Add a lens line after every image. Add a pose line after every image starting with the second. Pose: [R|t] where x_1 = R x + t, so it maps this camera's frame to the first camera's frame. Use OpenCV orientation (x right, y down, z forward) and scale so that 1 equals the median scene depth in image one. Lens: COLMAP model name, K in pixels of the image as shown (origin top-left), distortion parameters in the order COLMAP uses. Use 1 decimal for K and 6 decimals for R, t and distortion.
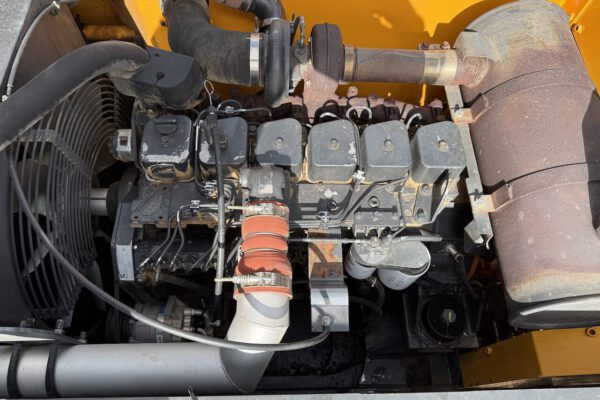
lens RADIAL K [[417.0, 0, 300.2], [0, 417.0, 211.1], [0, 0, 1]] dist [0.029390, -0.038967]
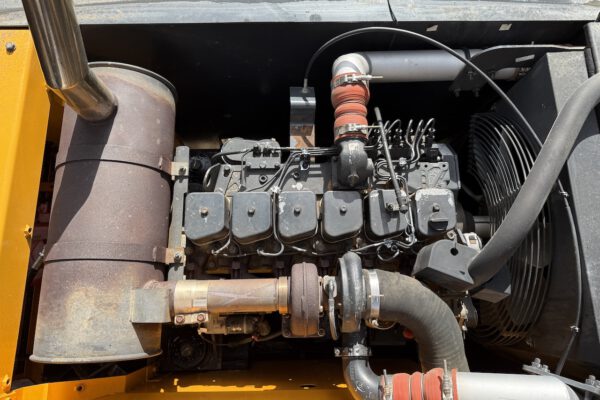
lens RADIAL K [[417.0, 0, 300.2], [0, 417.0, 211.1], [0, 0, 1]] dist [0.029390, -0.038967]
pose [[-0.998040, -0.015167, -0.060710, 0.142440], [-0.026258, -0.779130, 0.626313, -0.899625], [-0.056800, 0.626679, 0.777205, 0.079404]]
